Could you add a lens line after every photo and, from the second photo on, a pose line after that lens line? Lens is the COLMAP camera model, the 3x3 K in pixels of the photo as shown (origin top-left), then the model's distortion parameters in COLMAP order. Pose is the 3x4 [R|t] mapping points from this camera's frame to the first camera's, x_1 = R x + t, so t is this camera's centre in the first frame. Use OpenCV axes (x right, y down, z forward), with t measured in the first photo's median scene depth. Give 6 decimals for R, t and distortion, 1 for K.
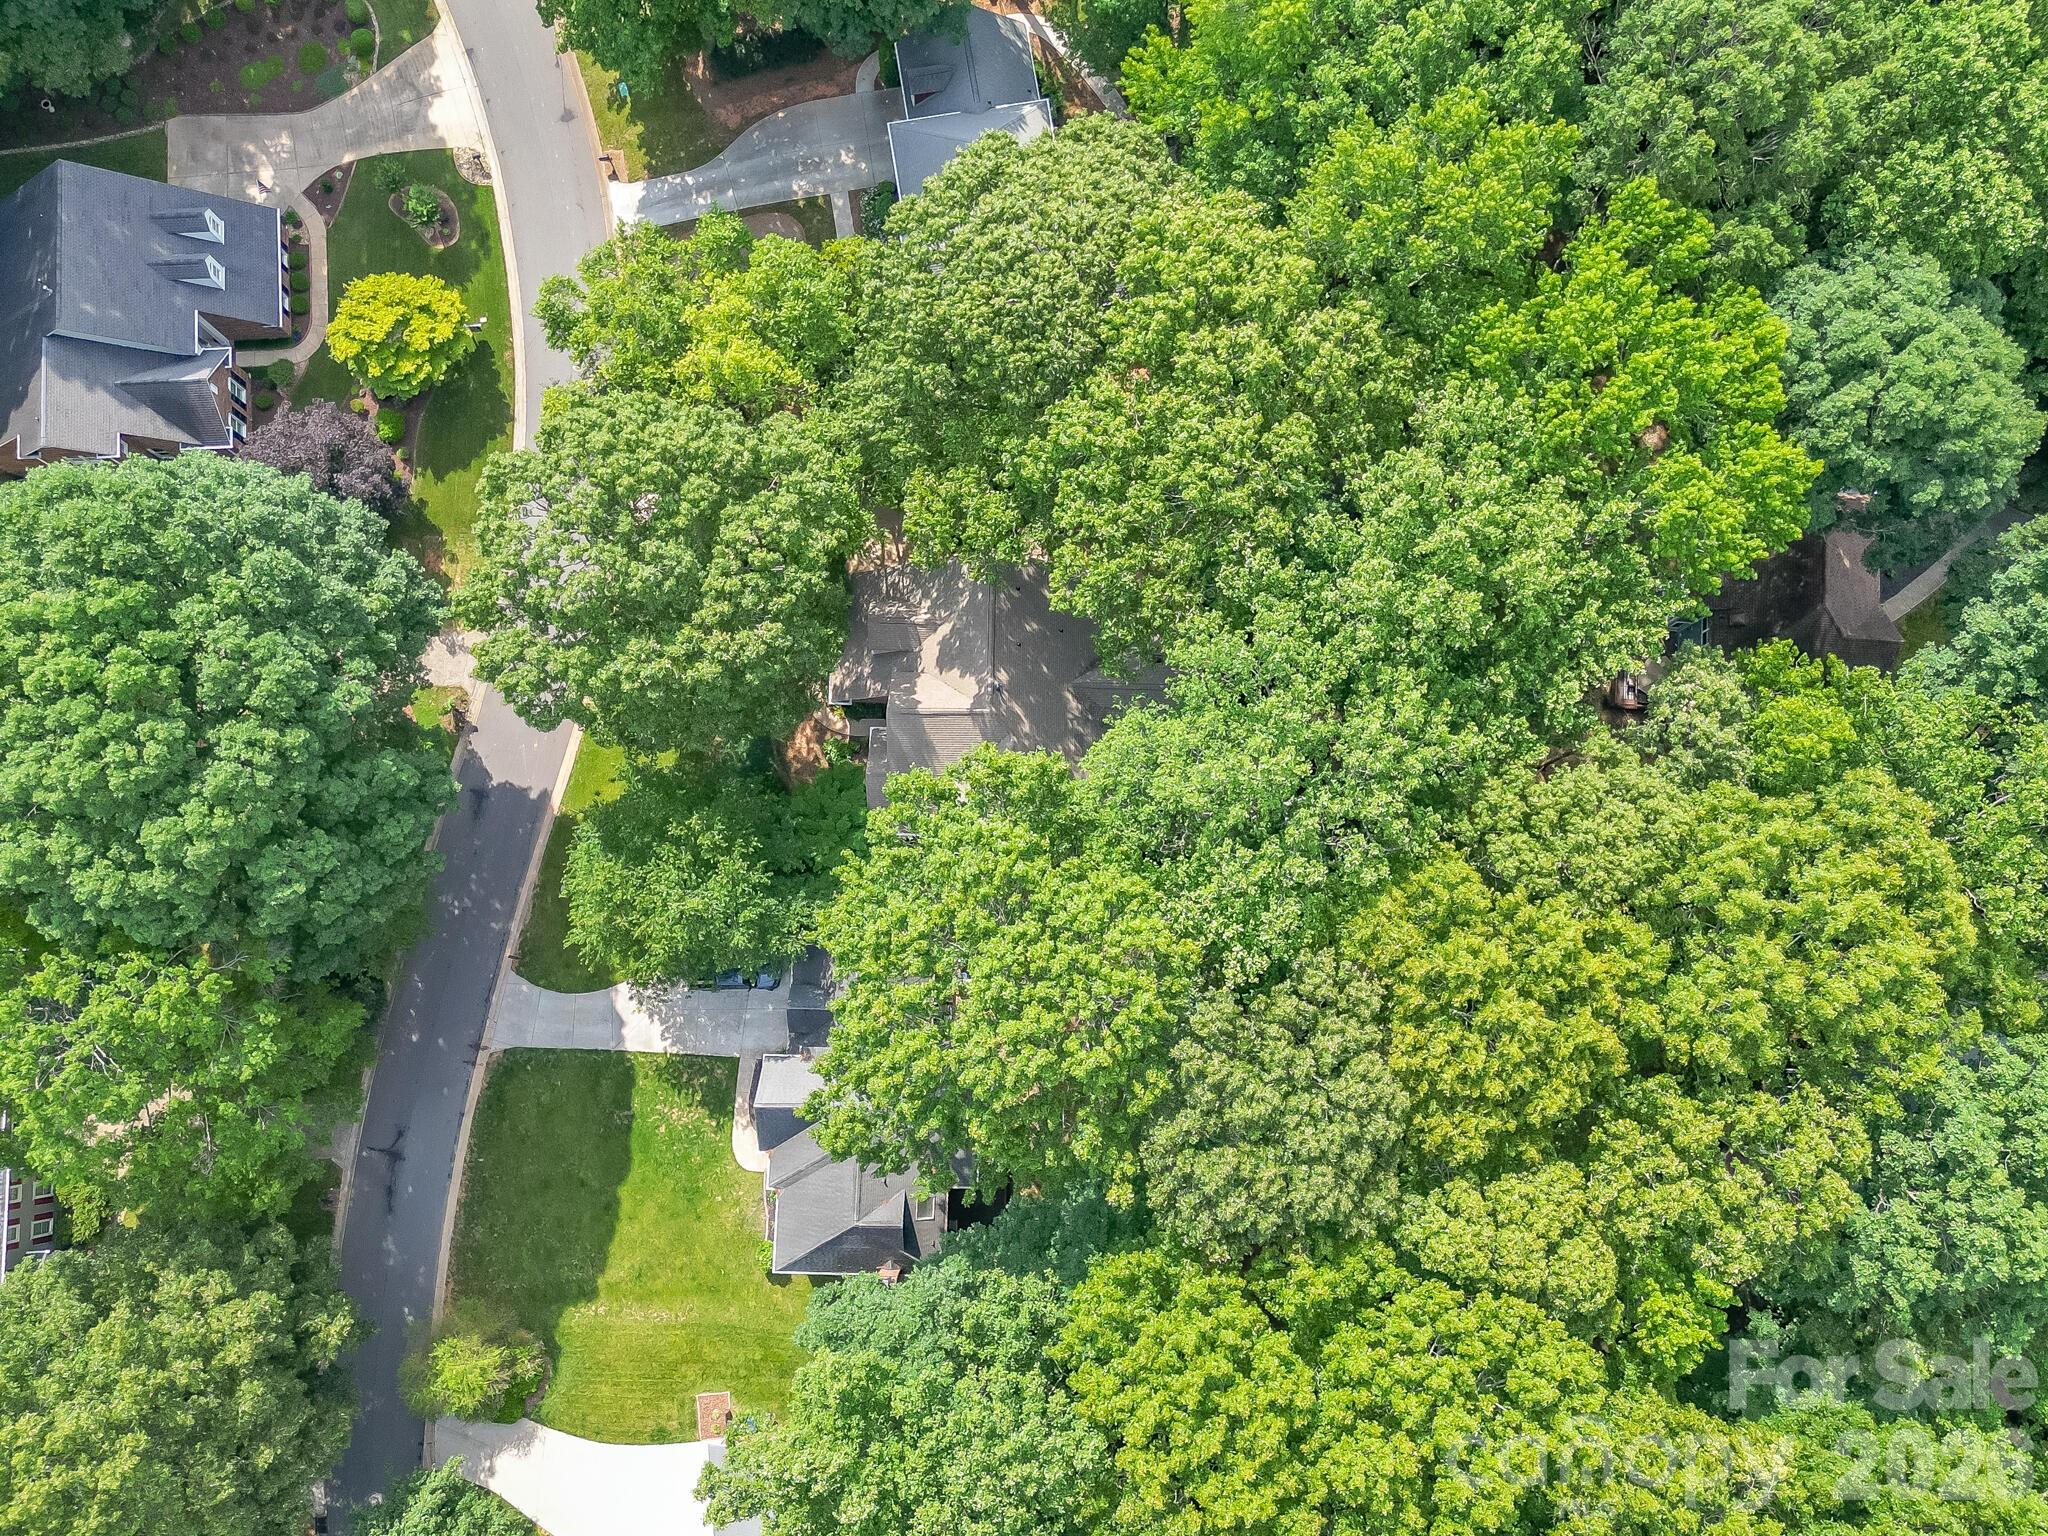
lens RADIAL K [[1437.9, 0, 1026.8], [0, 1437.9, 761.4], [0, 0, 1]] dist [0.077760, -0.063362]
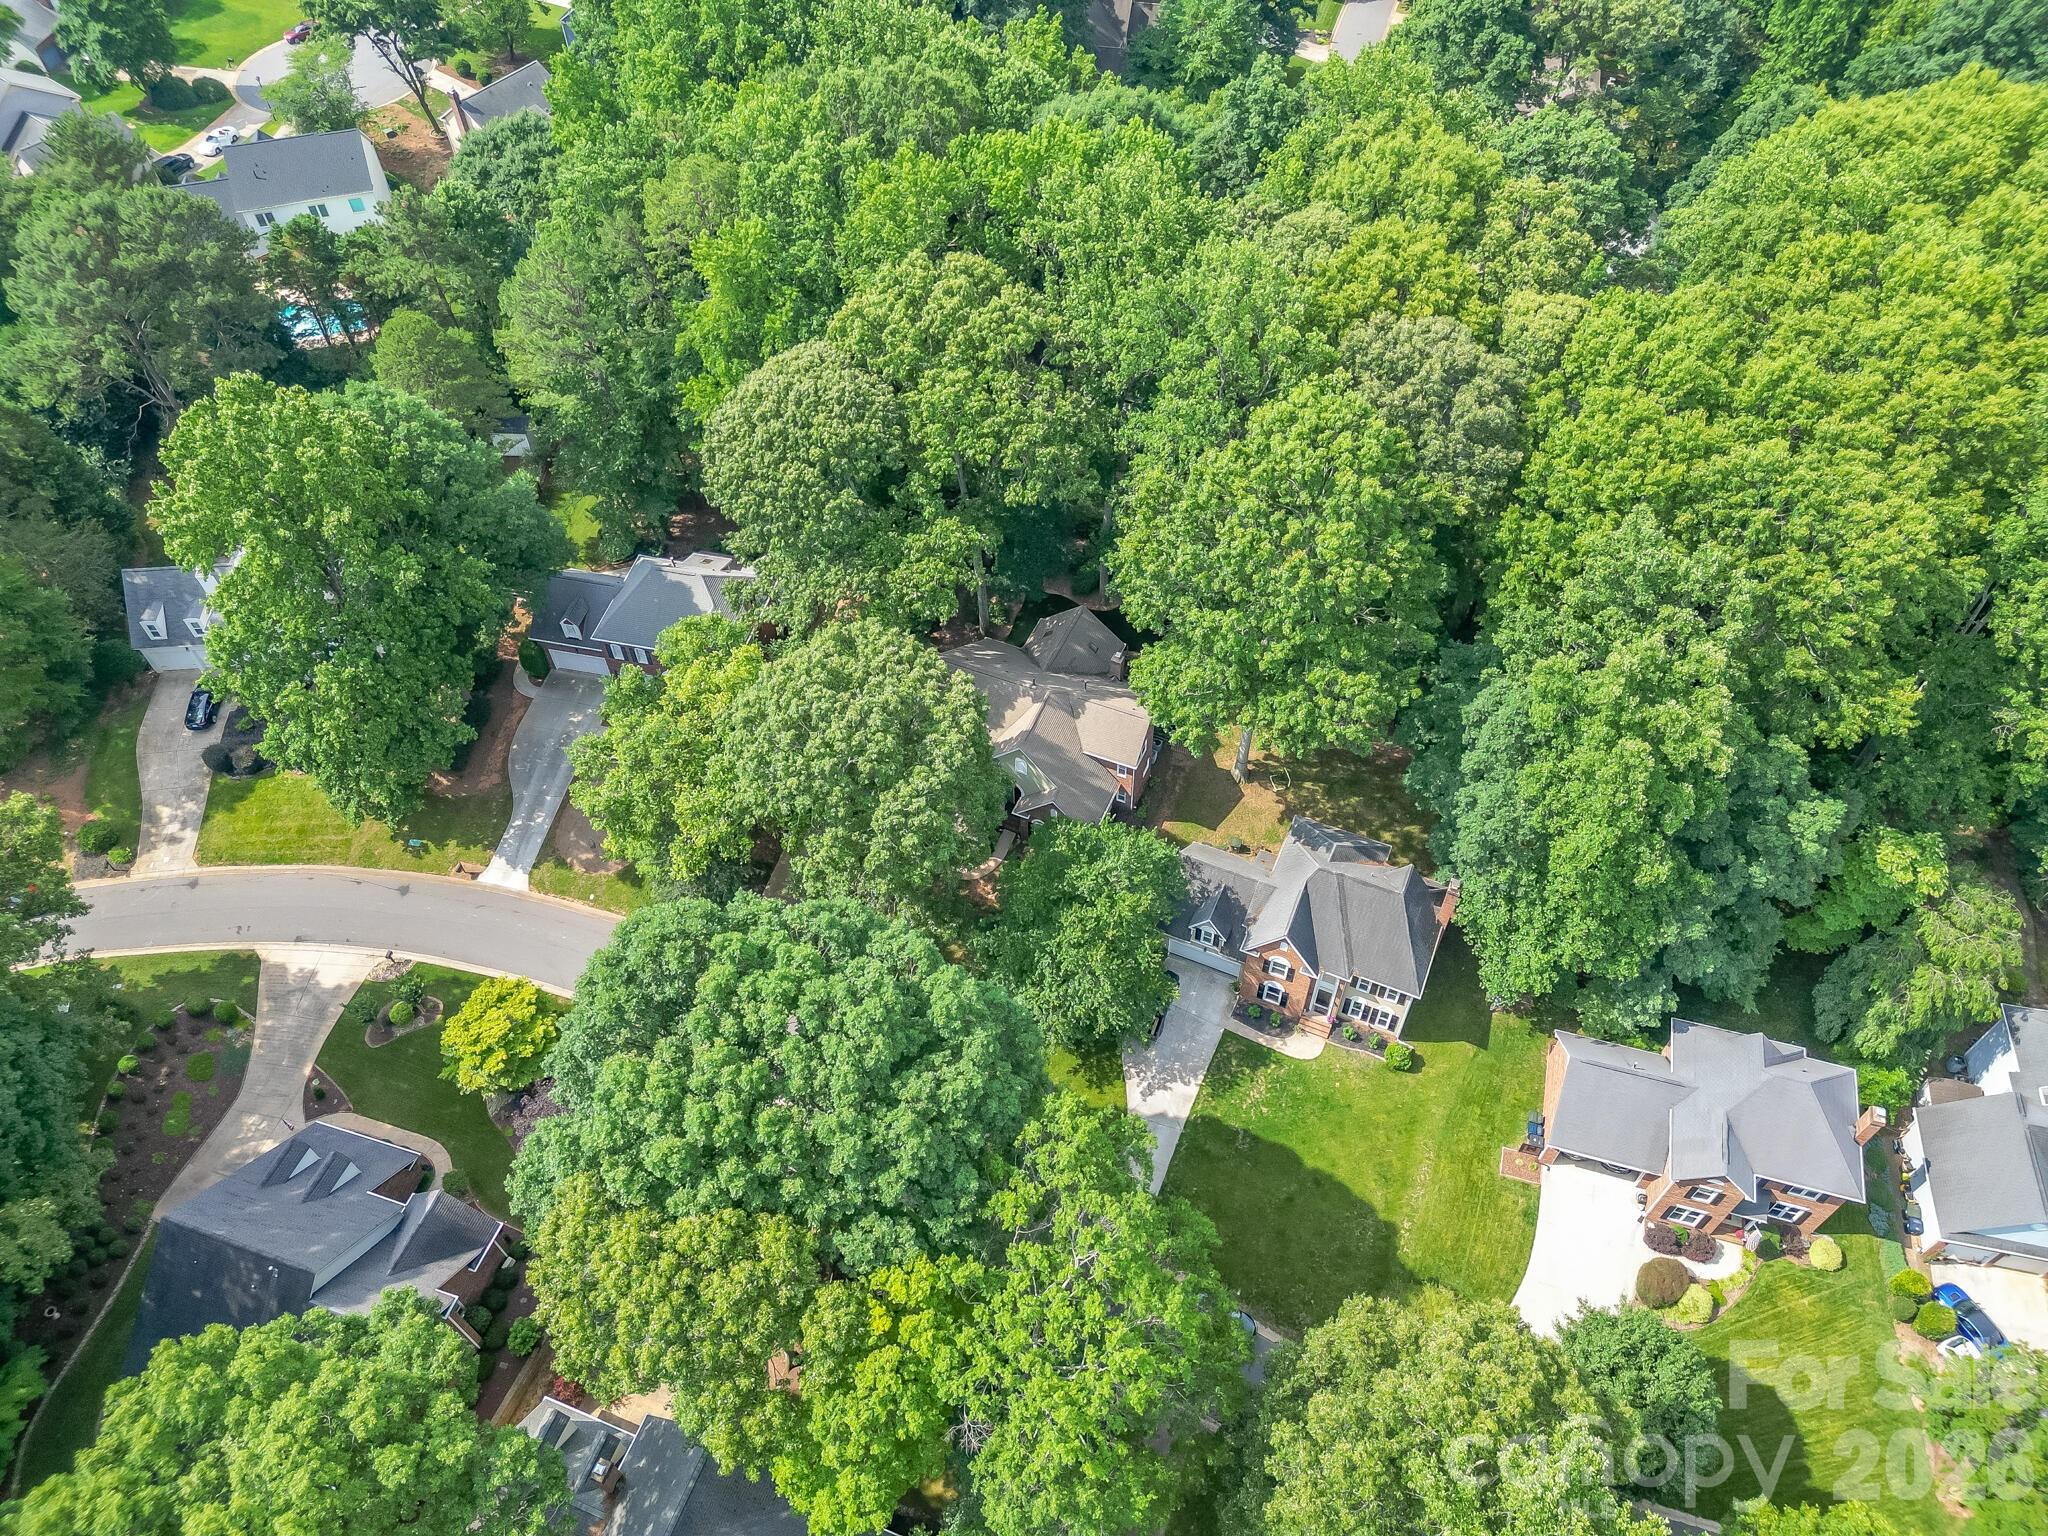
lens RADIAL K [[1437.9, 0, 1026.8], [0, 1437.9, 761.4], [0, 0, 1]] dist [0.077760, -0.063362]
pose [[0.375616, -0.728837, 0.572459, -0.725971], [0.921152, 0.361541, -0.144106, 0.141533], [-0.101938, 0.581450, 0.807171, -0.034361]]
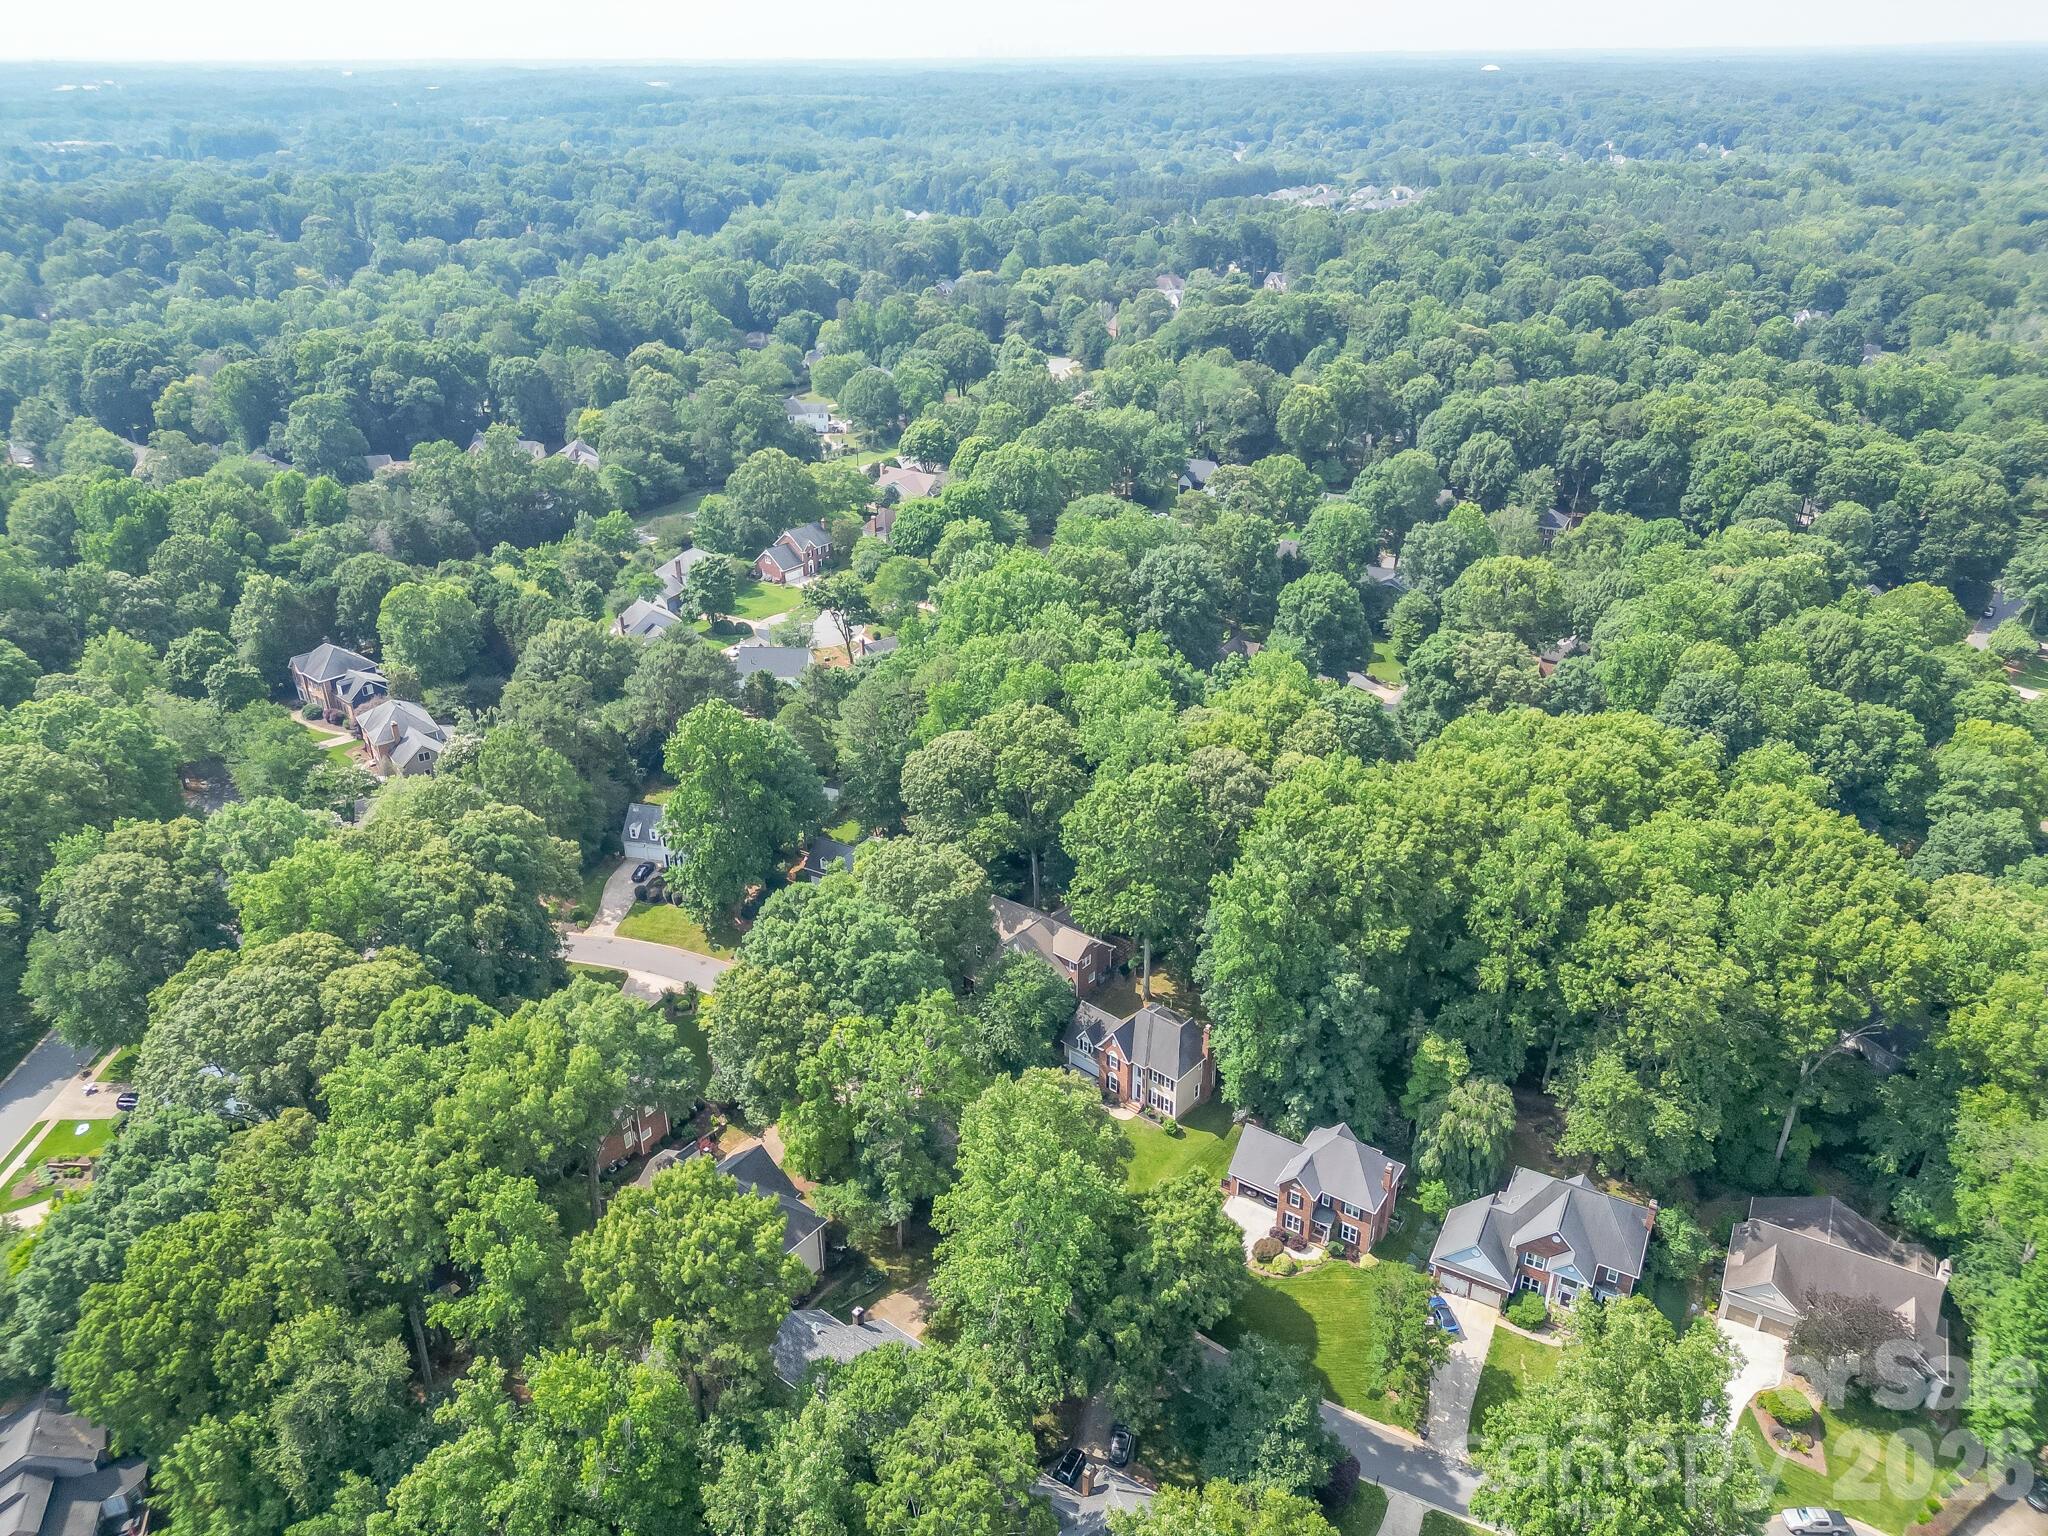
lens RADIAL K [[1443.0, 0, 1028.7], [0, 1443.0, 755.7], [0, 0, 1]] dist [0.082516, -0.068492]
pose [[0.634139, -0.348225, 0.690368, -1.441002], [0.767889, 0.388279, -0.509496, 0.959890], [-0.090636, 0.853217, 0.513621, -0.460102]]
